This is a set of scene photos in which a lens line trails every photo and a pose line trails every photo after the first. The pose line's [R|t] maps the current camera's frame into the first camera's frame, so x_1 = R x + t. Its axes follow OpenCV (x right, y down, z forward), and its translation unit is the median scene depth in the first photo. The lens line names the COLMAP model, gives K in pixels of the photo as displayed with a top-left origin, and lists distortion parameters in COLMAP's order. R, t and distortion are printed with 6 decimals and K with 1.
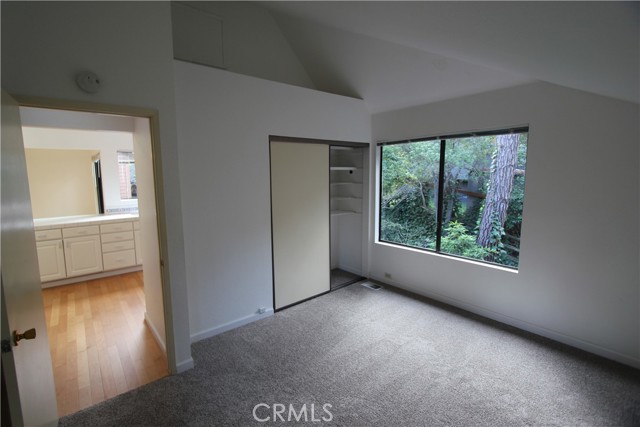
lens RADIAL K [[295.0, 0, 303.7], [0, 295.0, 207.7], [0, 0, 1]] dist [-0.018560, 0.000073]
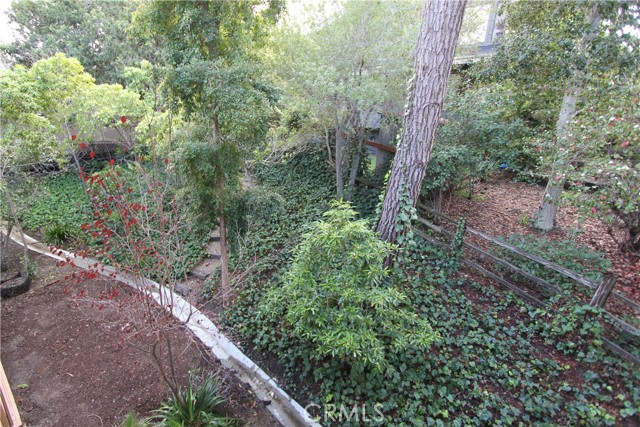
lens RADIAL K [[295.0, 0, 303.7], [0, 295.0, 207.7], [0, 0, 1]] dist [-0.018560, 0.000073]
pose [[0.972859, -0.028839, 0.229595, 0.282794], [-0.013478, 0.983457, 0.180639, -0.041354], [-0.231006, -0.178831, 0.956376, 0.419846]]
